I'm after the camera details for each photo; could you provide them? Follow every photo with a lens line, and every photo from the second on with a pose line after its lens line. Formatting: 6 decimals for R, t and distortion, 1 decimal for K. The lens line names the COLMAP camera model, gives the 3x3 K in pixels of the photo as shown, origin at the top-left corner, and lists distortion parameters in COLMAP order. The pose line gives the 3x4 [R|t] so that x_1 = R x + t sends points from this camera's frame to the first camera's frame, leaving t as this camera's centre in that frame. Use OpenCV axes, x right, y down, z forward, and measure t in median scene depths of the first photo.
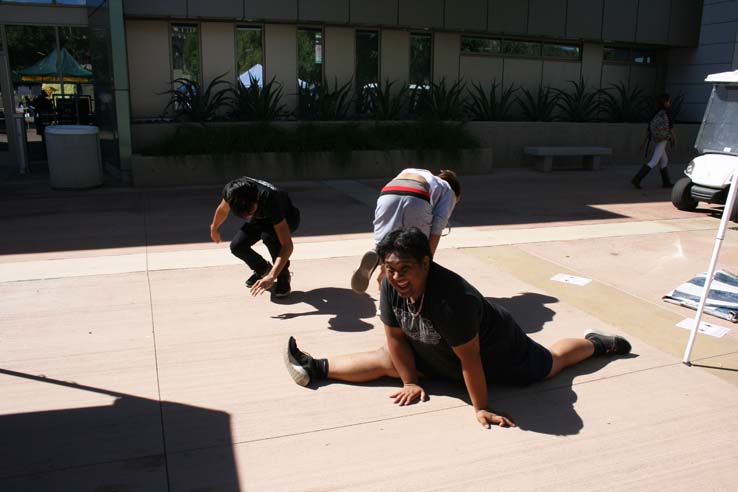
lens RADIAL K [[612.4, 0, 371.1], [0, 612.4, 257.0], [0, 0, 1]] dist [-0.154151, 0.129718]
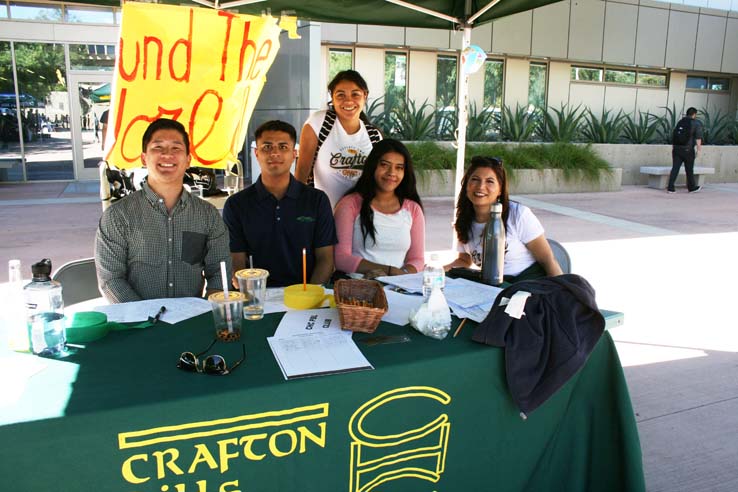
lens RADIAL K [[611.5, 0, 371.1], [0, 611.5, 257.6], [0, 0, 1]] dist [-0.156570, 0.131270]
pose [[0.999364, -0.002679, 0.035548, -0.264146], [0.003700, 0.999582, -0.028683, 0.013322], [-0.035456, 0.028797, 0.998956, -0.065846]]
